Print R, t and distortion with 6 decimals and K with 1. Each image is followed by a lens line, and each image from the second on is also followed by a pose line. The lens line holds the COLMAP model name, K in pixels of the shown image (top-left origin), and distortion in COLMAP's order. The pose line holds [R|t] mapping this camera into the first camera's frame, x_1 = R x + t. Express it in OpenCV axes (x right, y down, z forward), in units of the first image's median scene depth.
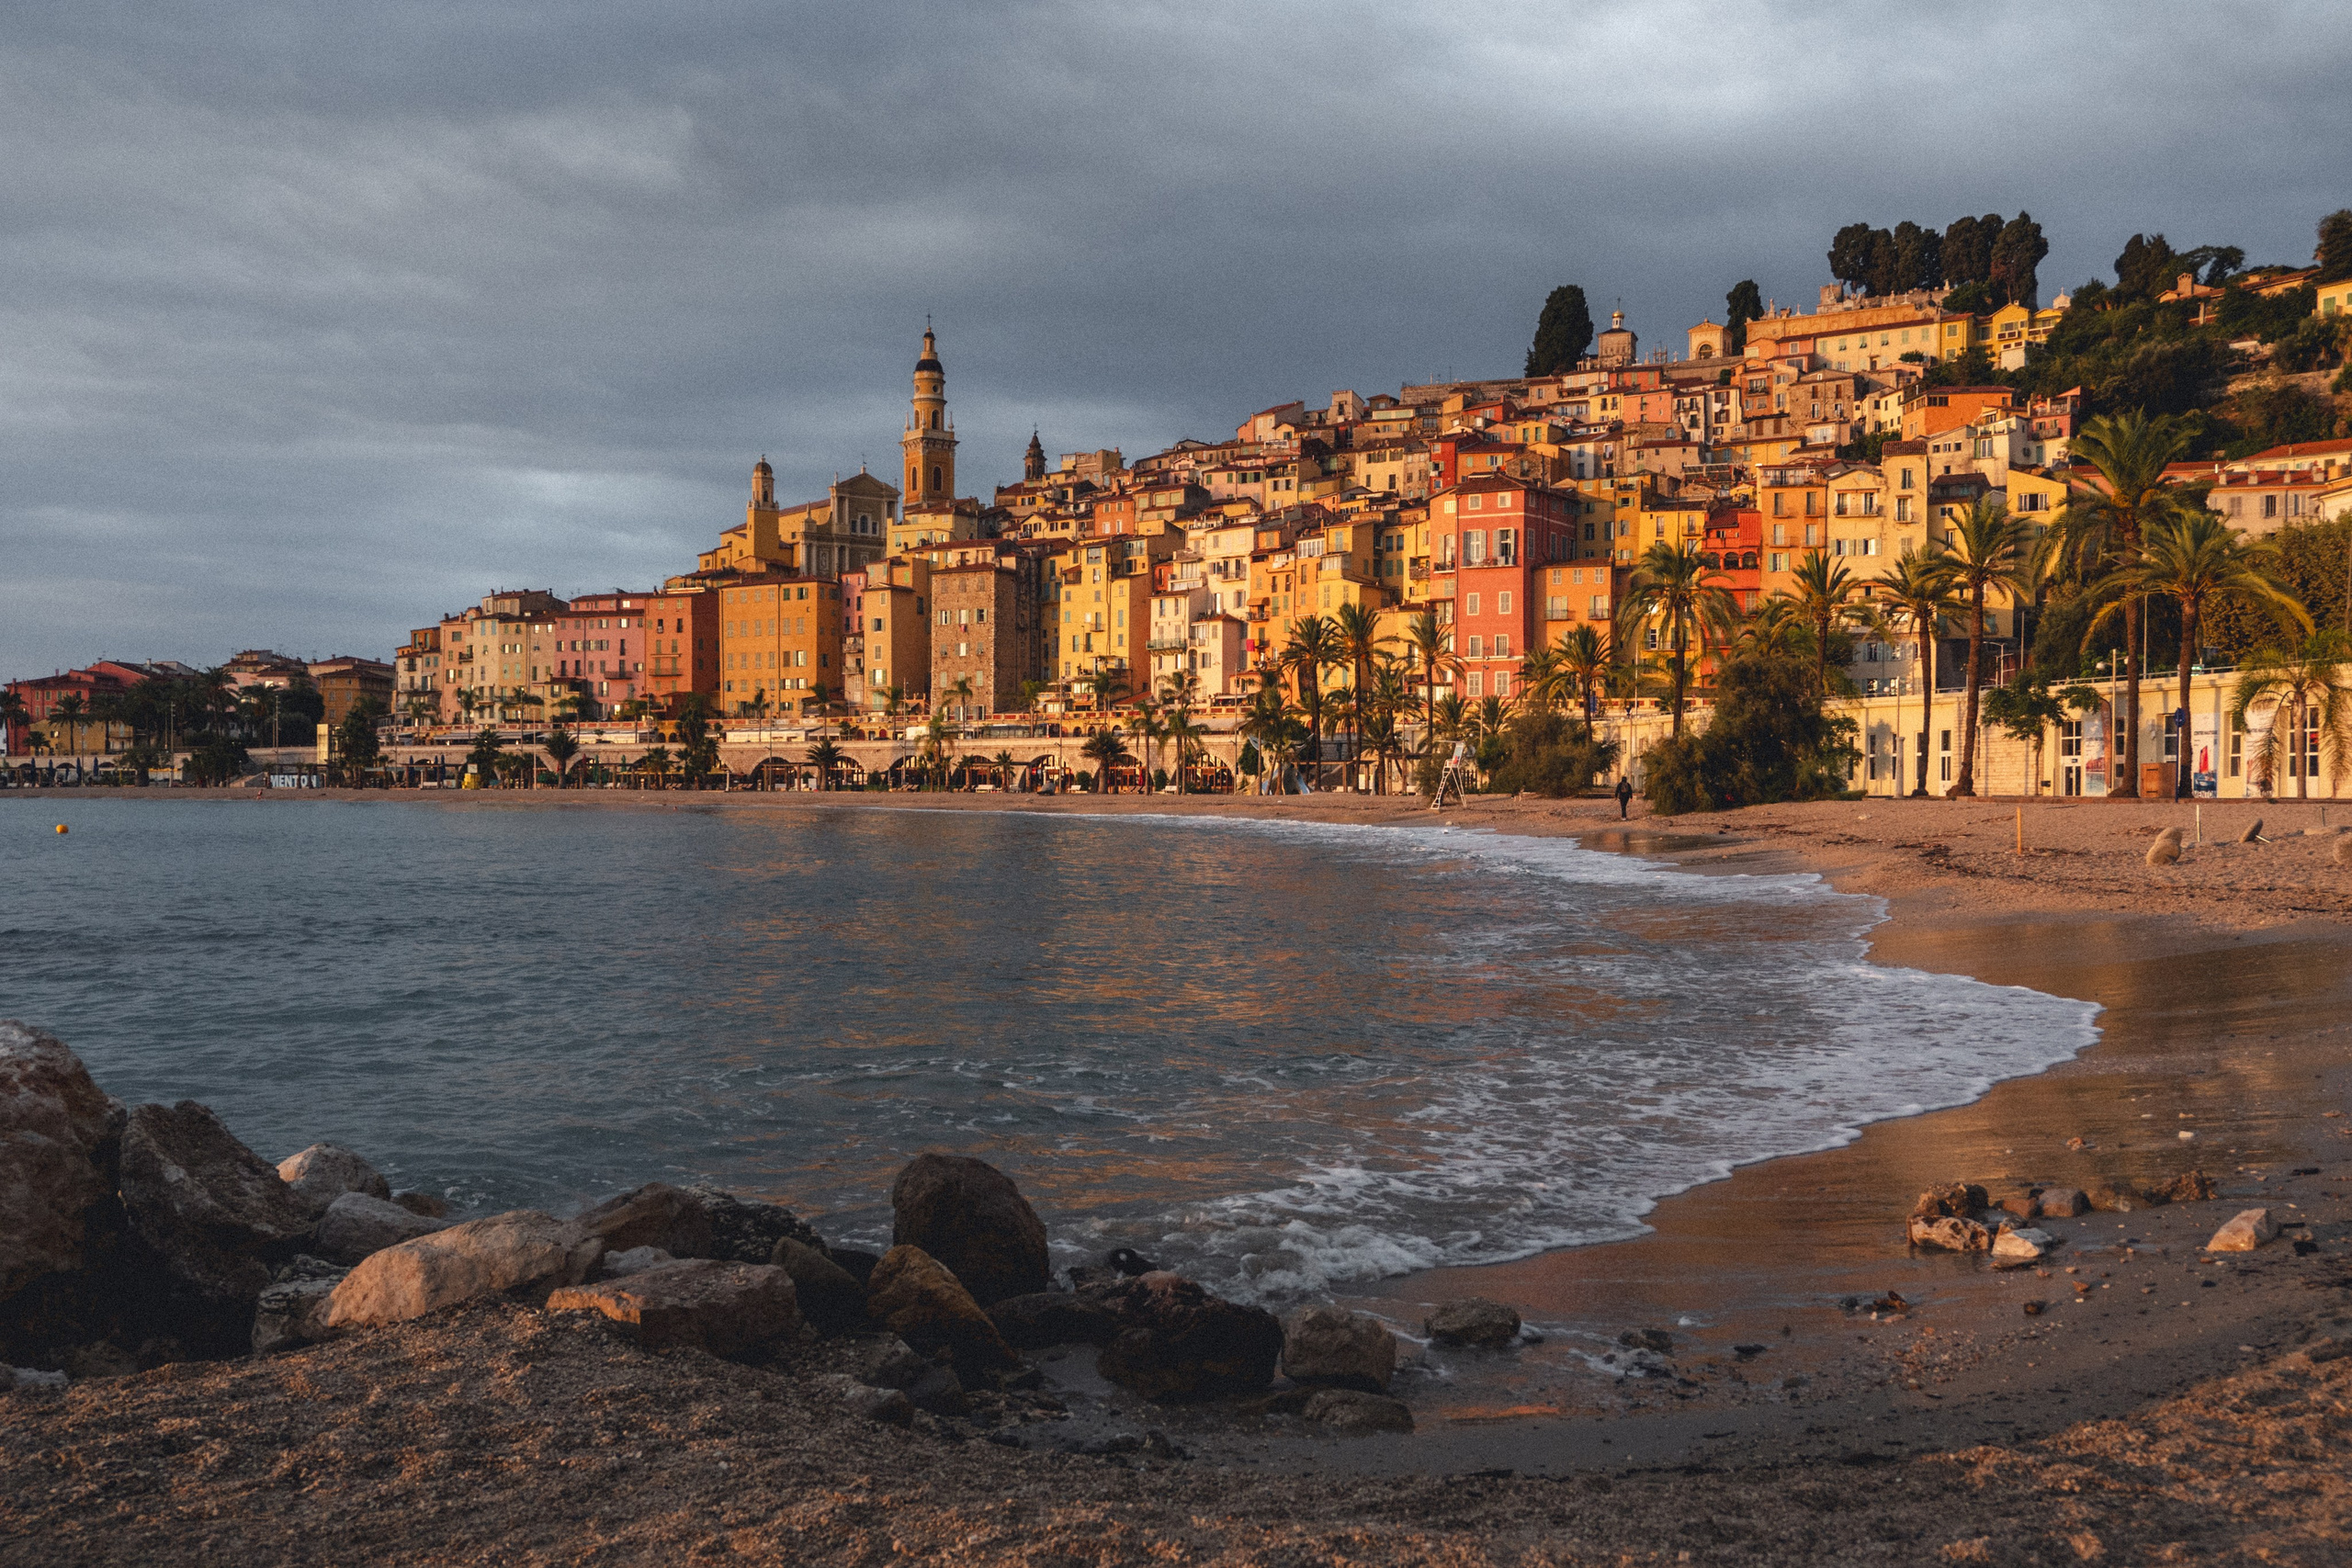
lens RADIAL K [[1980.5, 0, 1170.0], [0, 1980.5, 830.2], [0, 0, 1]] dist [0.004536, -0.011041]
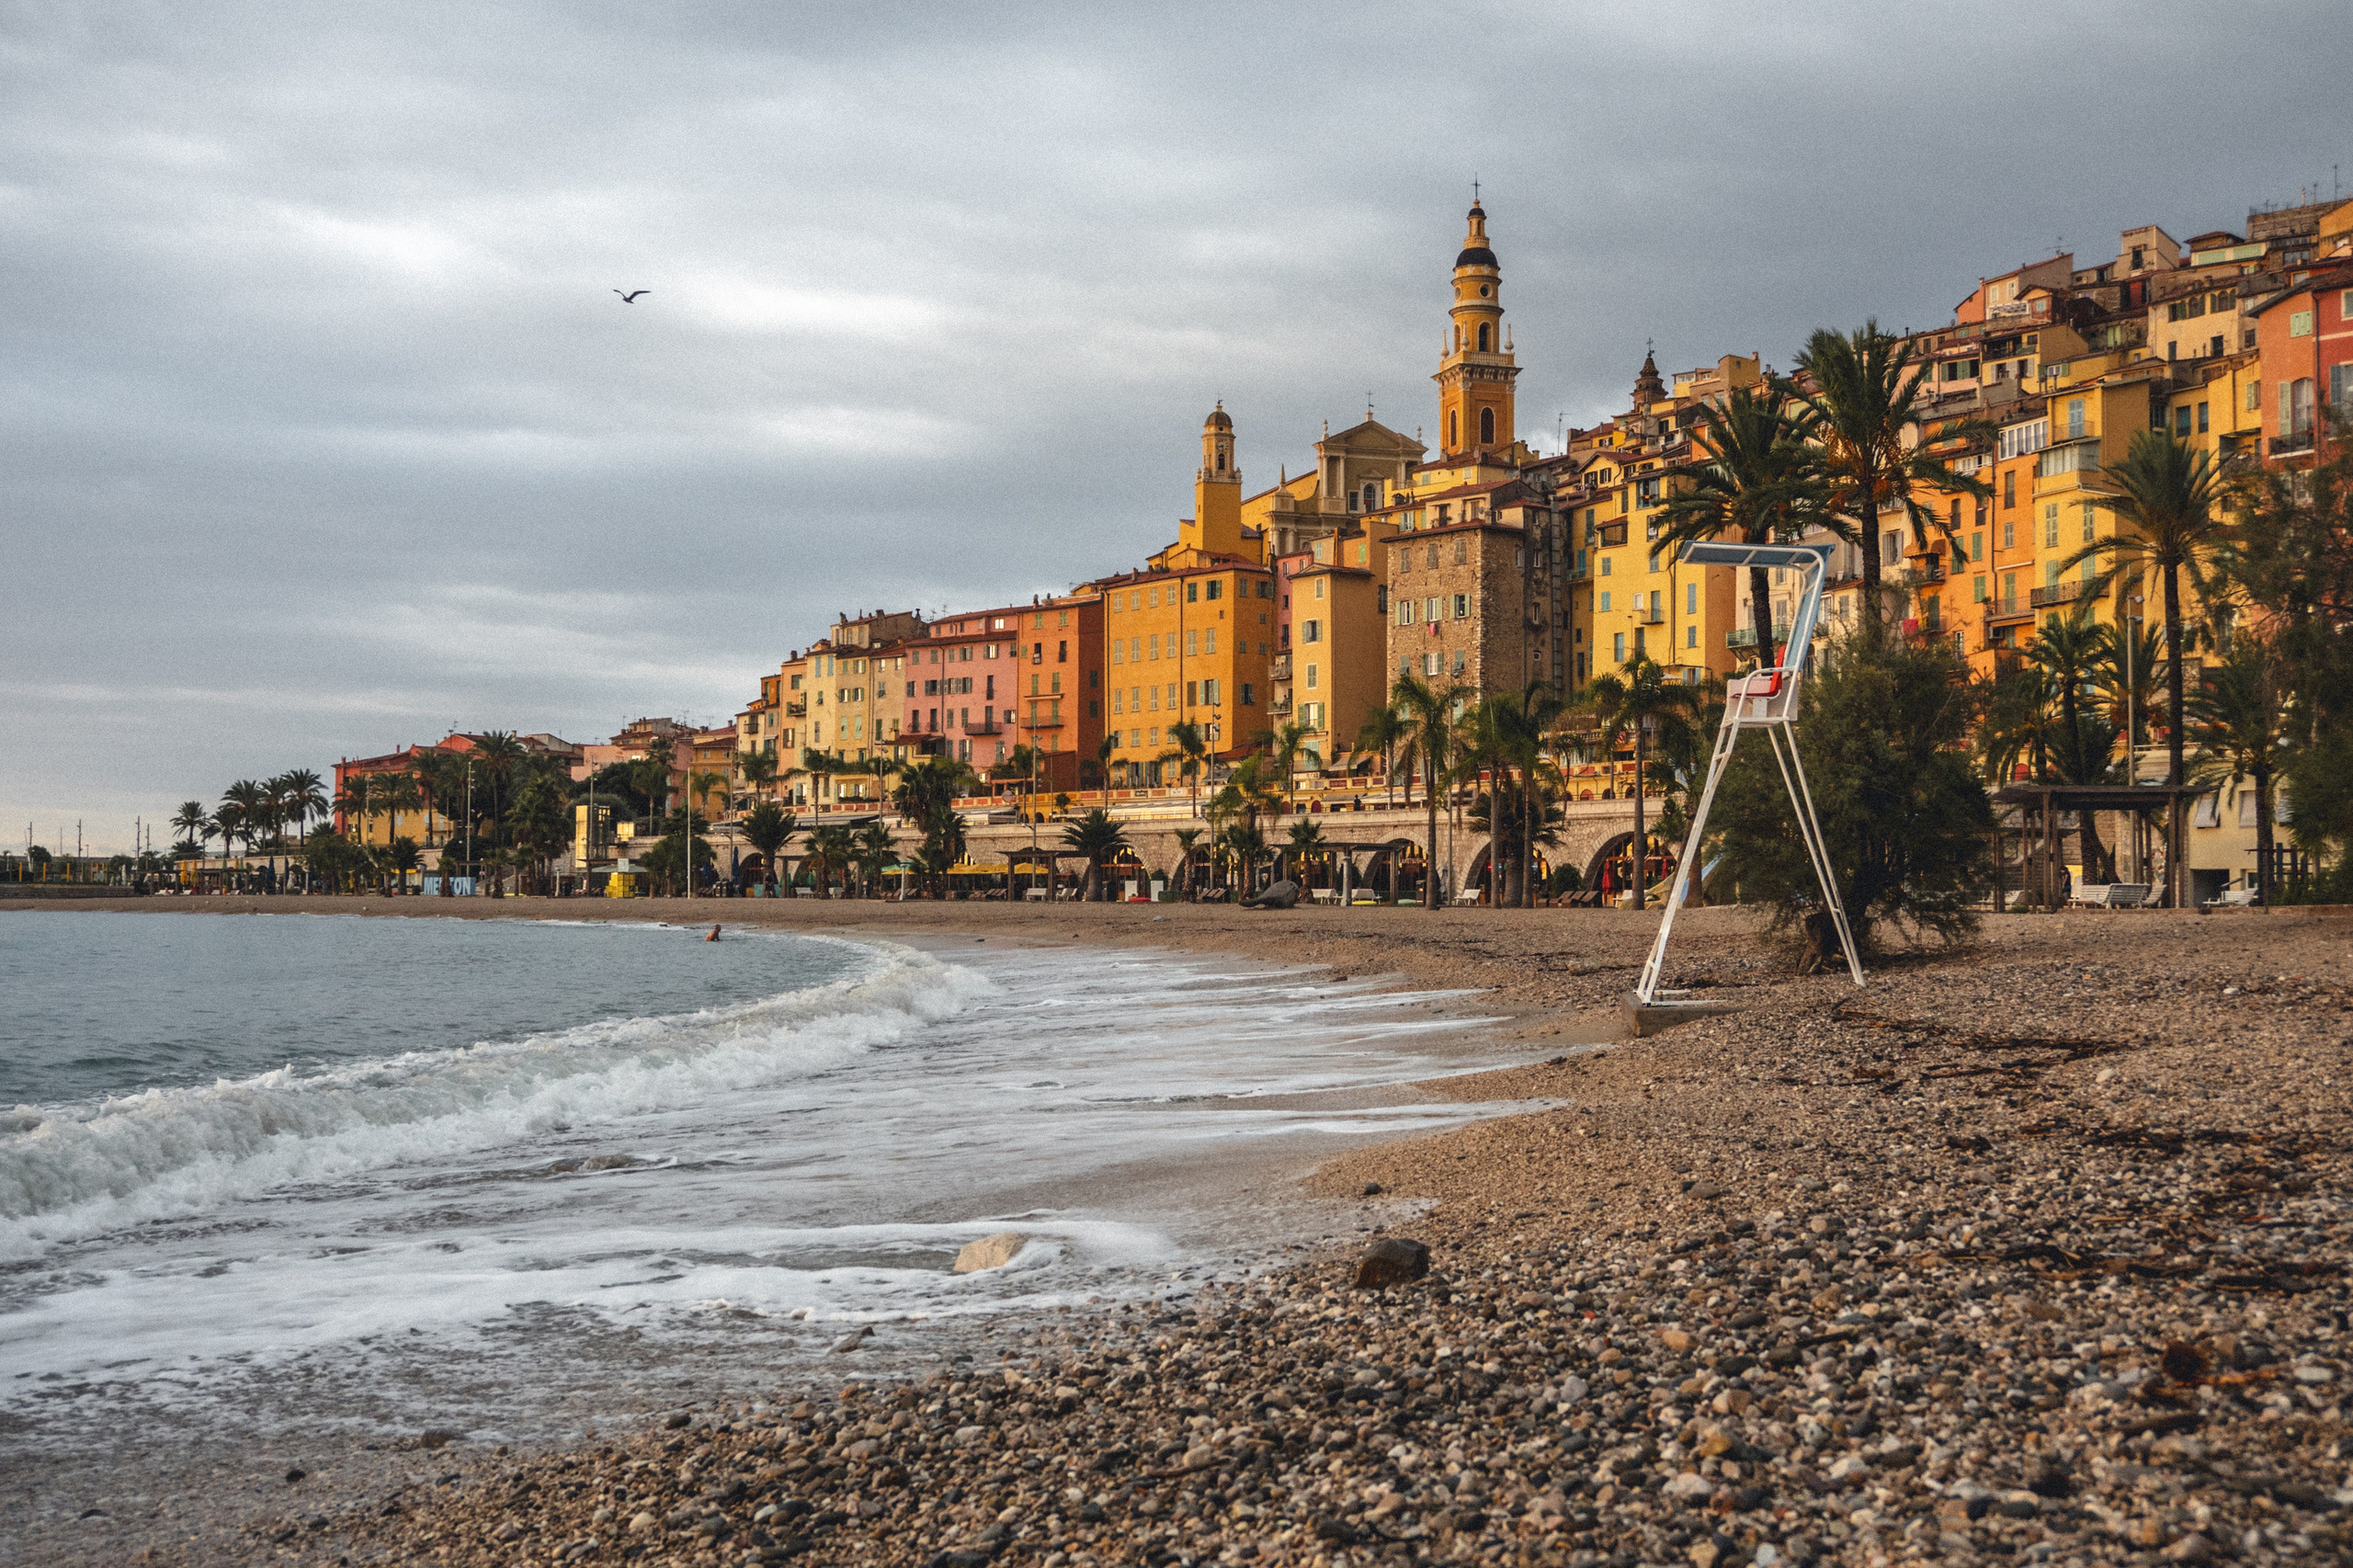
lens RADIAL K [[2416.4, 0, 1176.5], [0, 2416.4, 784.0], [0, 0, 1]] dist [-0.014709, -0.029555]
pose [[0.944701, -0.013059, -0.327672, 0.055867], [-0.010053, 0.997584, -0.068743, -0.004649], [0.327778, 0.068236, 0.942287, 0.275820]]
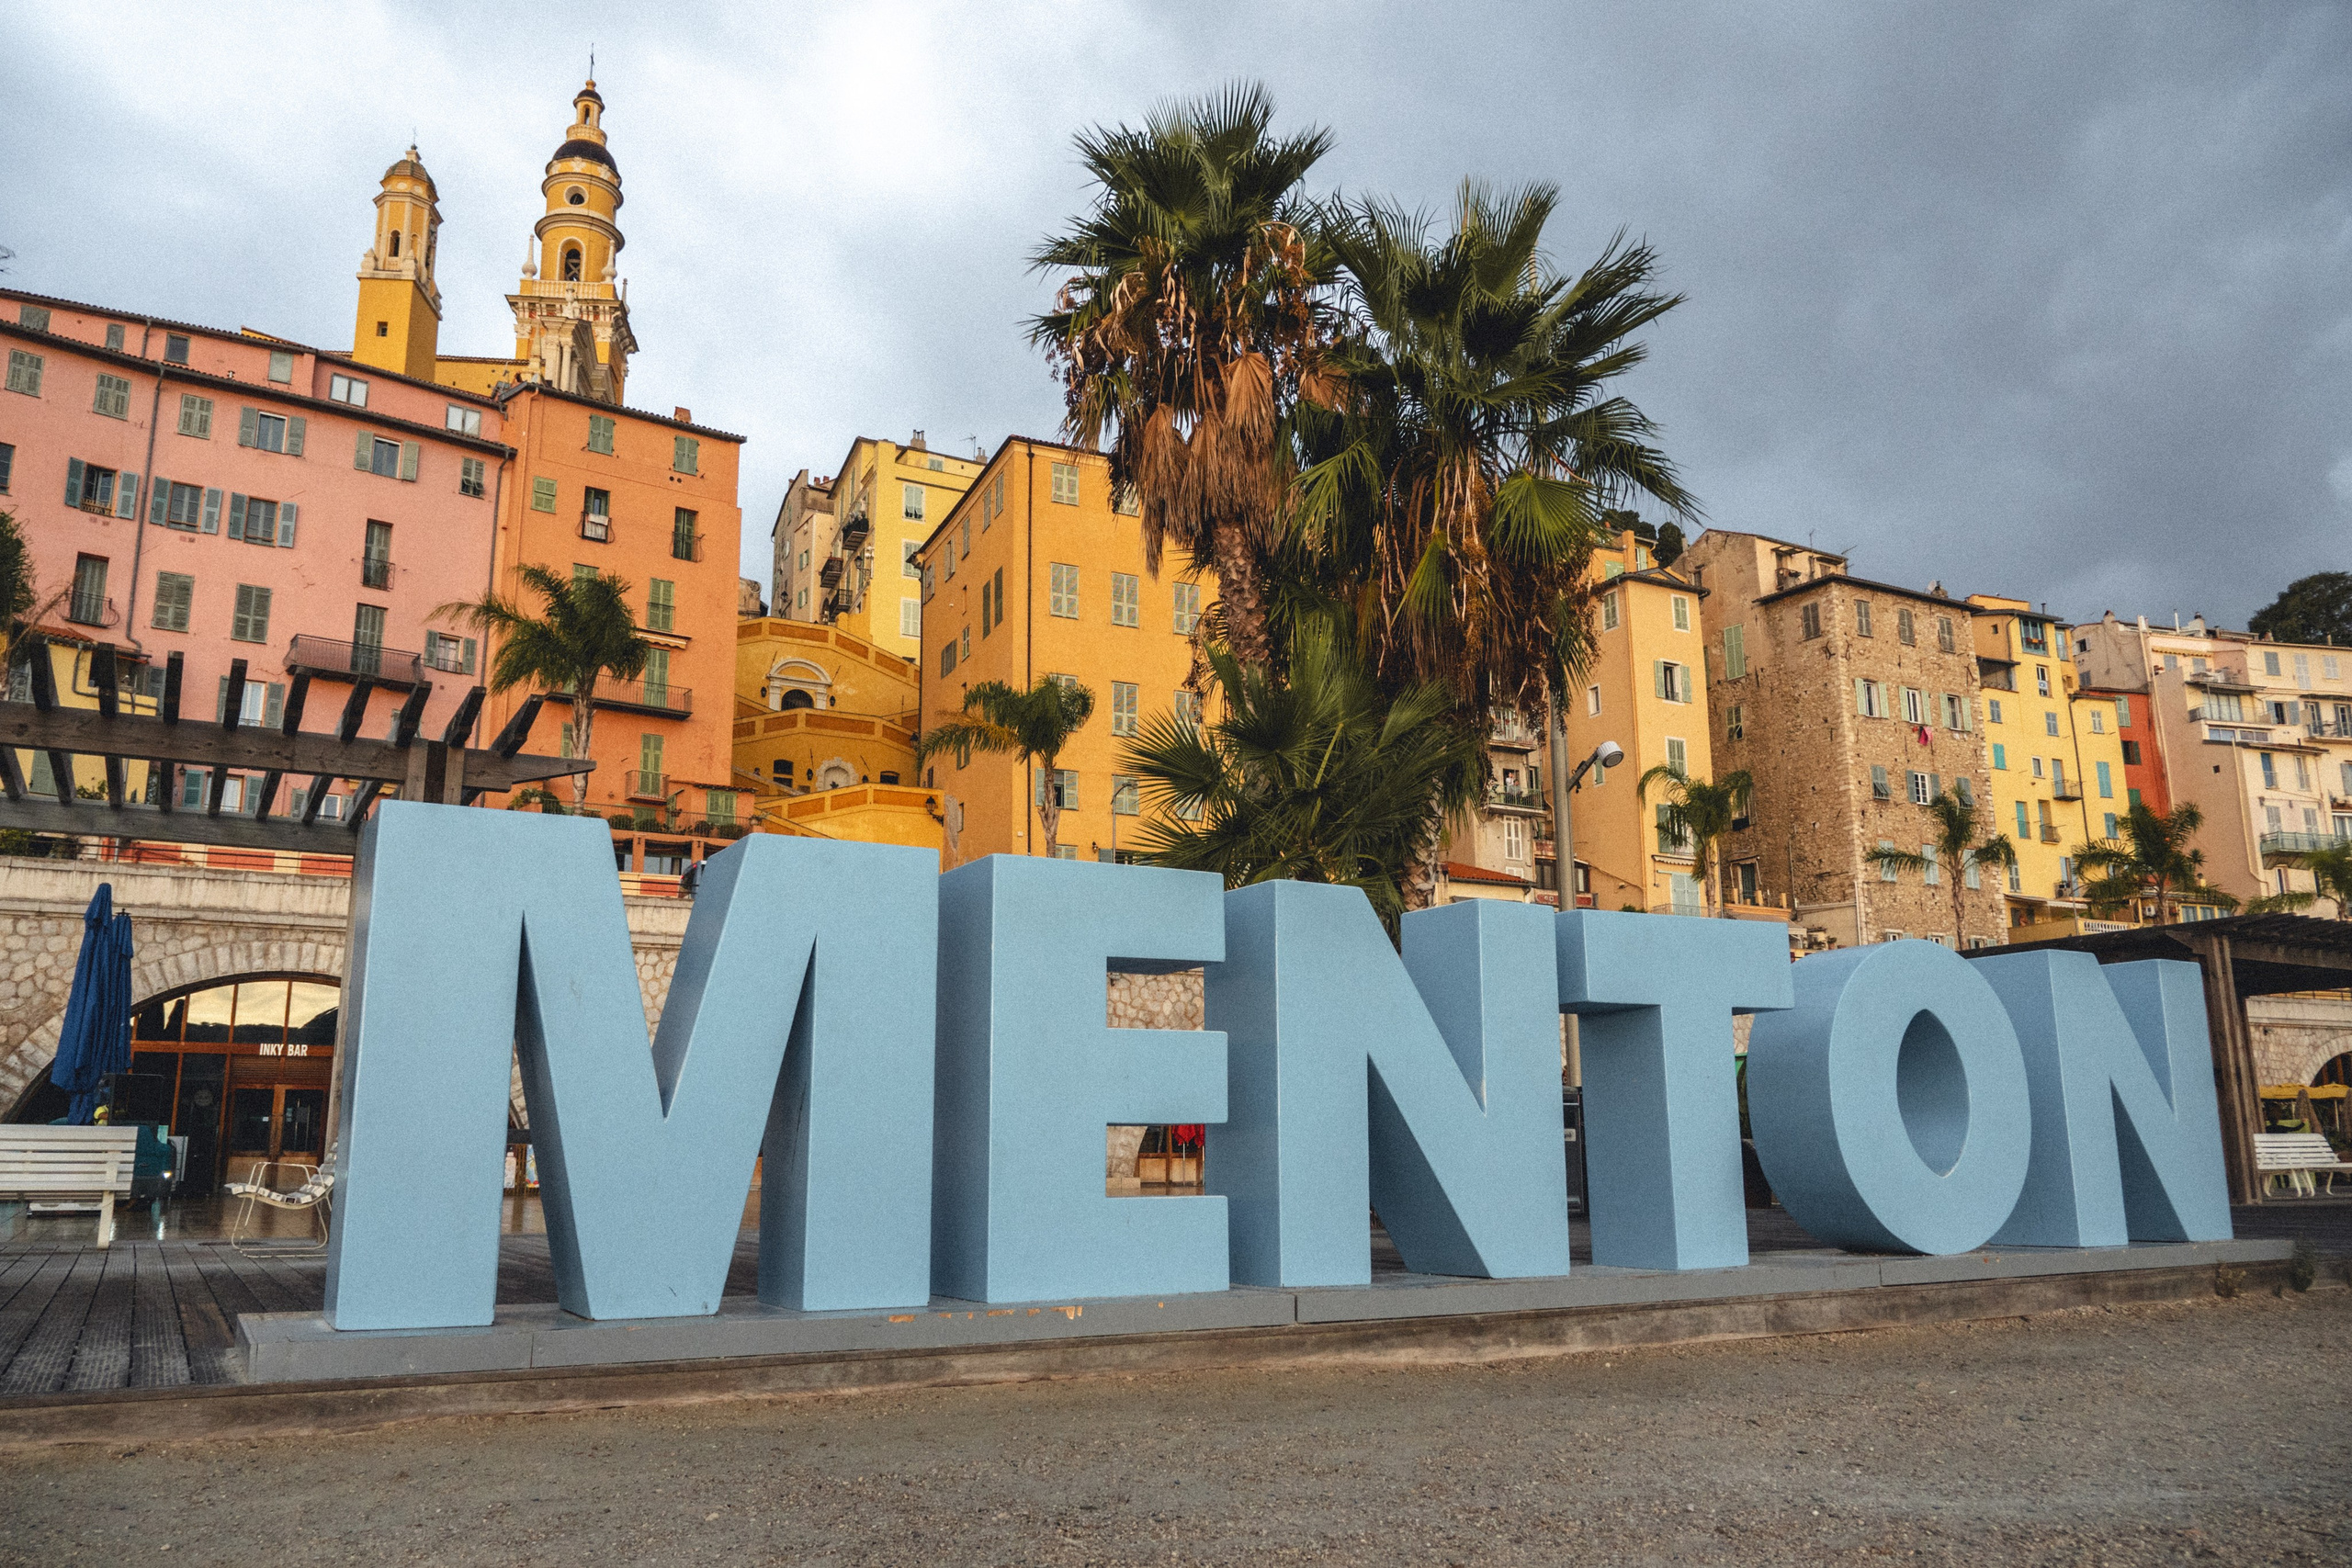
lens RADIAL K [[1718.3, 0, 1171.1], [0, 1718.3, 794.3], [0, 0, 1]] dist [-0.027820, 0.004221]
pose [[0.505067, 0.171216, 0.845927, -0.430317], [0.026966, 0.976517, -0.213747, -0.021888], [-0.862659, 0.130768, 0.488589, 0.904799]]
